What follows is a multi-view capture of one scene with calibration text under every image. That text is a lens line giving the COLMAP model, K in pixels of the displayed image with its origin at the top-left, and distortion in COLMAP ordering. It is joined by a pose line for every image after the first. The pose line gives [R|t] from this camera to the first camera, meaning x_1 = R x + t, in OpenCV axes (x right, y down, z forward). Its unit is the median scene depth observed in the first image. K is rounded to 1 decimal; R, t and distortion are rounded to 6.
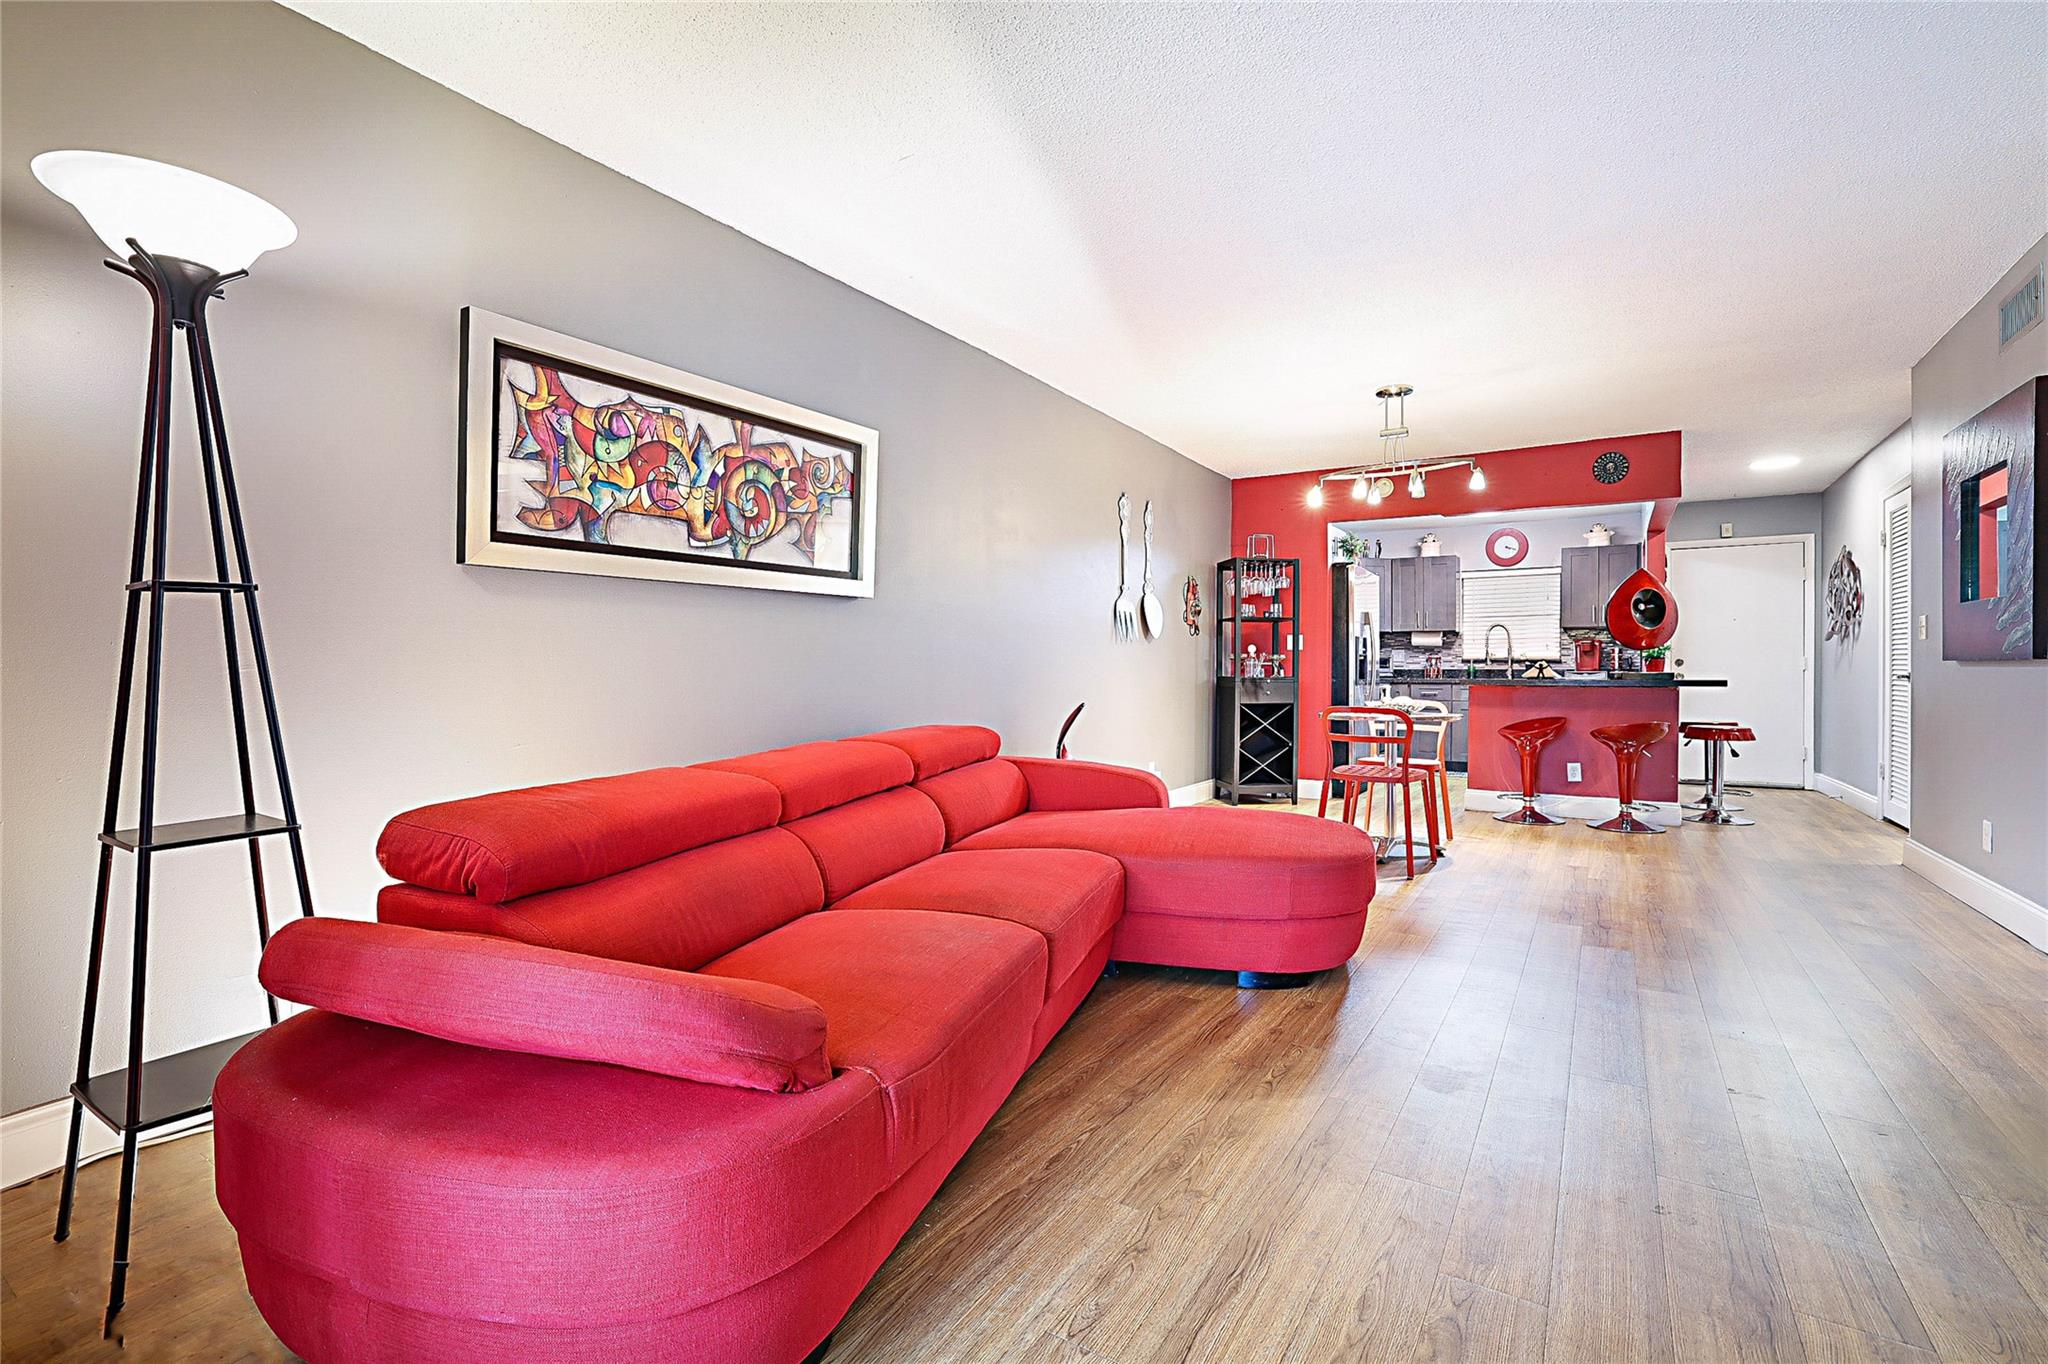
lens RADIAL K [[919.0, 0, 1012.7], [0, 919.0, 678.9], [0, 0, 1]] dist [-0.045195, 0.022477]
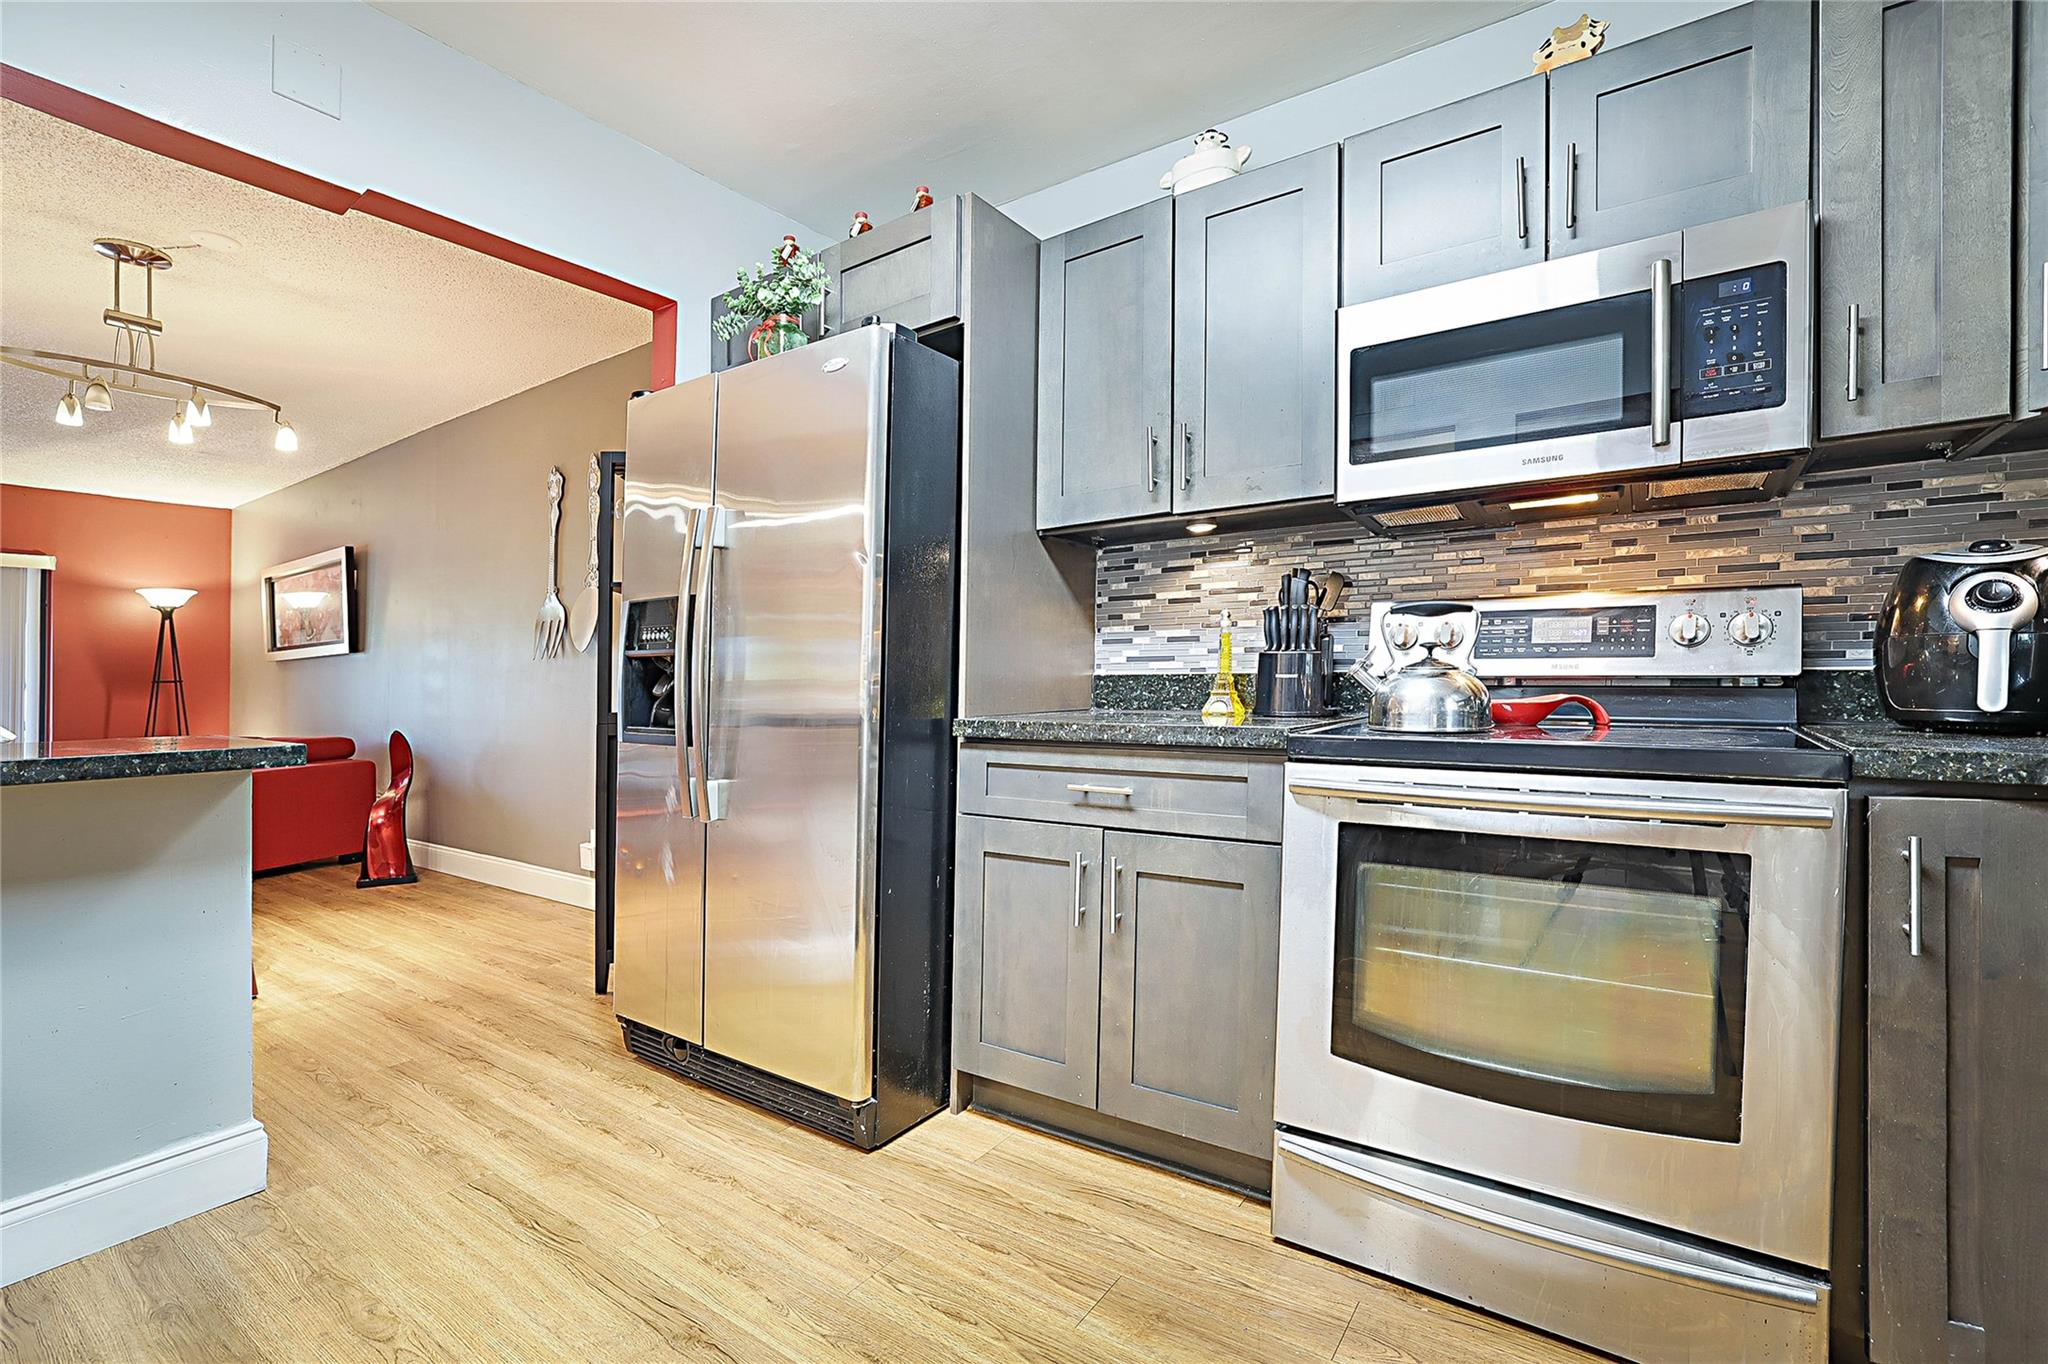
lens RADIAL K [[929.3, 0, 1016.1], [0, 929.3, 679.5], [0, 0, 1]] dist [-0.051518, 0.023619]
pose [[-0.035800, -0.005968, -0.999341, 1.538887], [0.006203, 0.999962, -0.006194, -0.029526], [0.999340, -0.006421, -0.035762, 2.482197]]
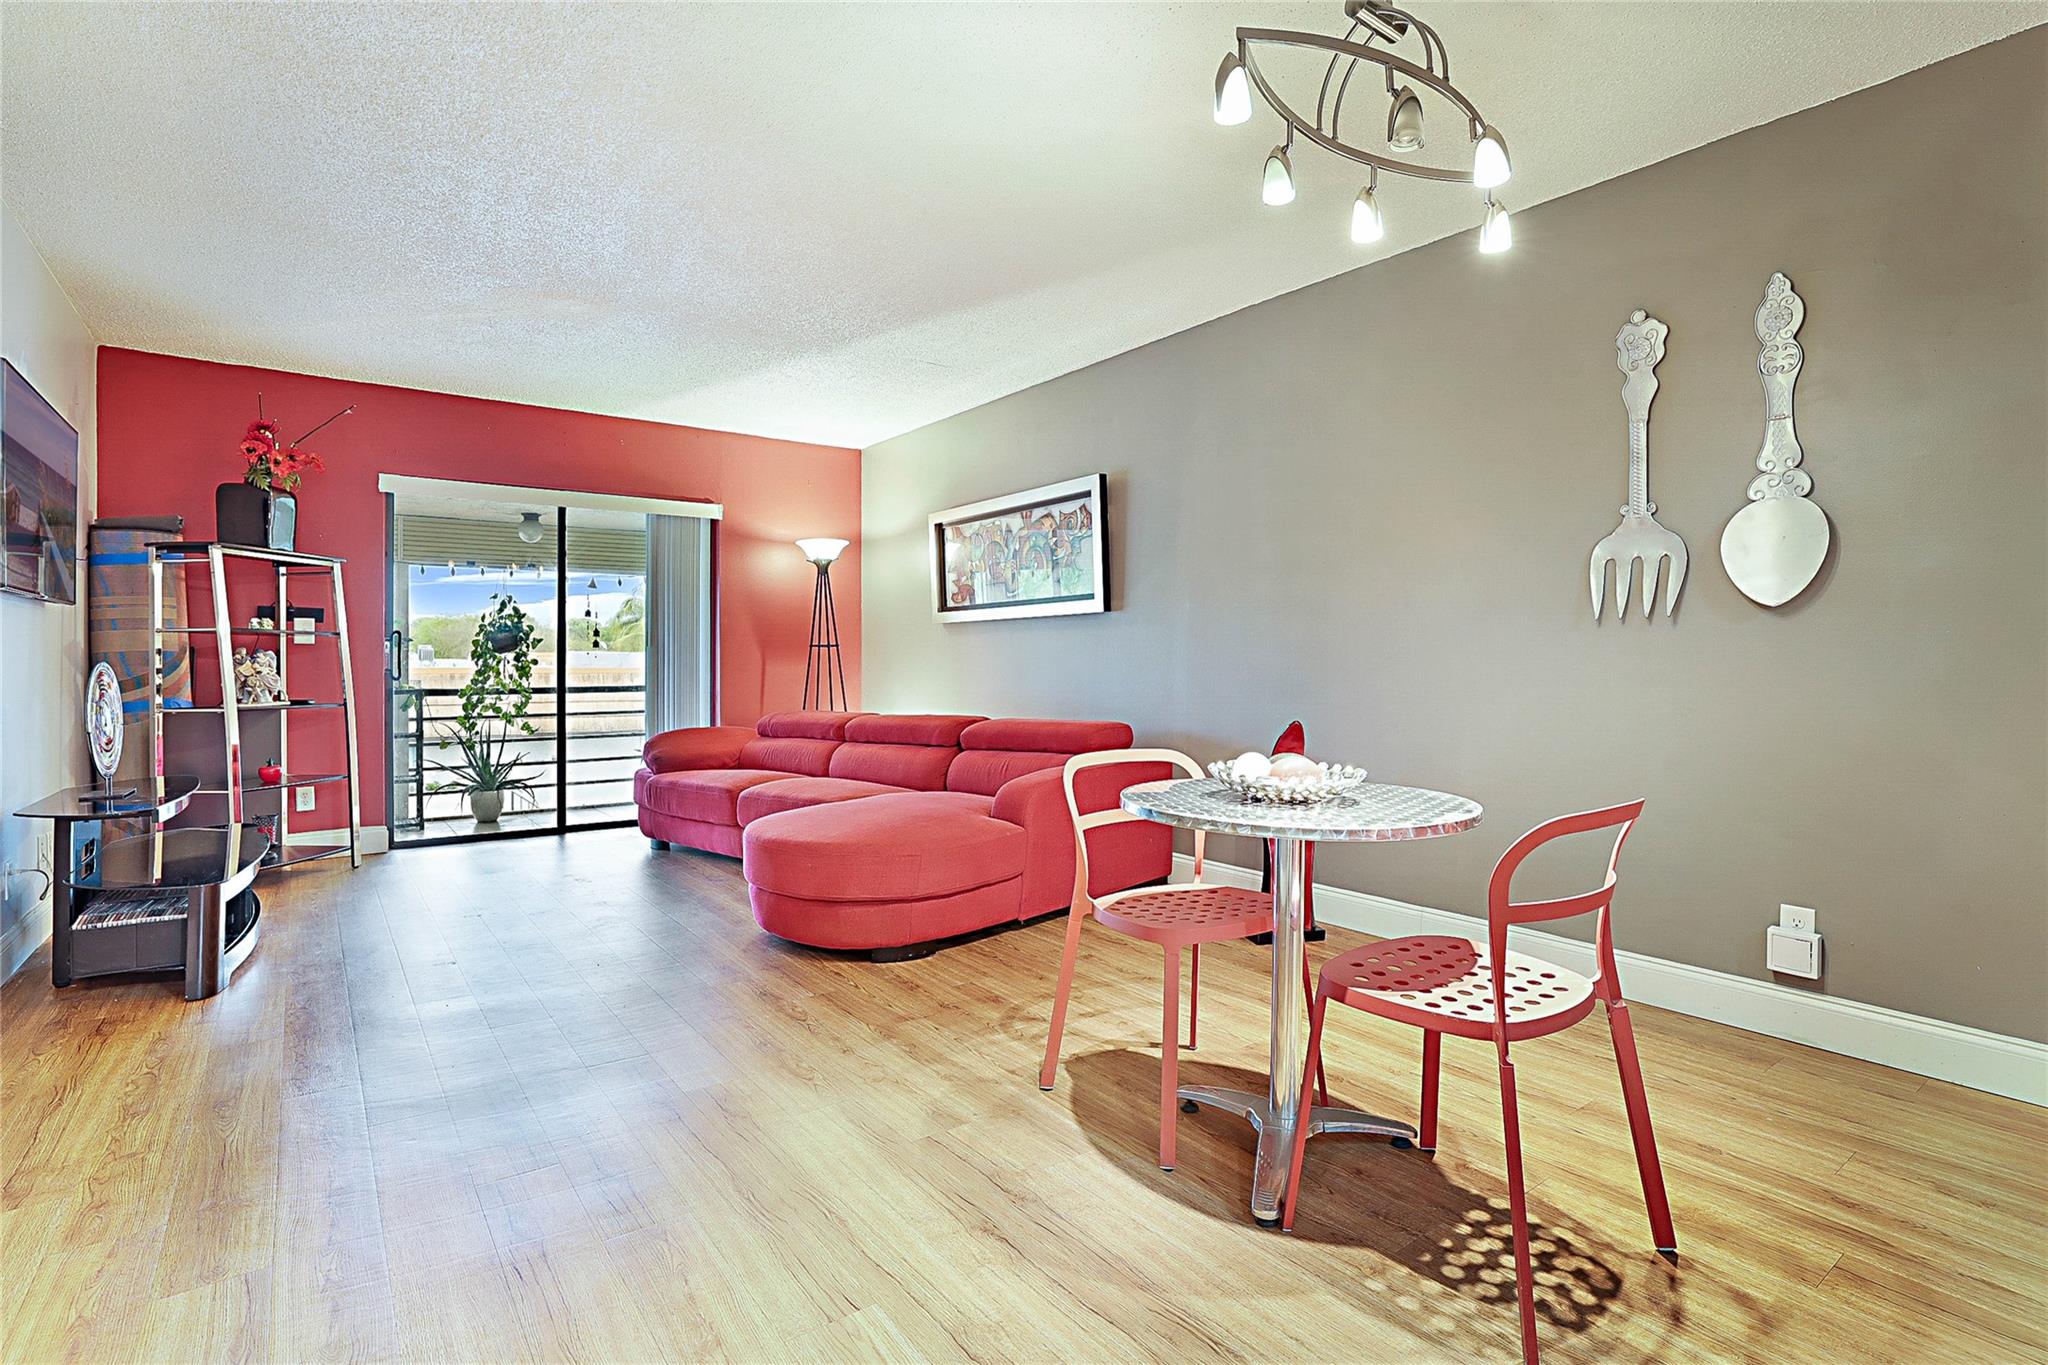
lens RADIAL K [[992.5, 0, 1027.6], [0, 992.5, 664.0], [0, 0, 1]] dist [-0.044279, 0.023685]
pose [[-0.342647, 0.002508, -0.939461, 1.251760], [-0.010628, 0.999922, 0.006546, -0.030629], [0.939404, 0.012228, -0.342593, 1.530813]]
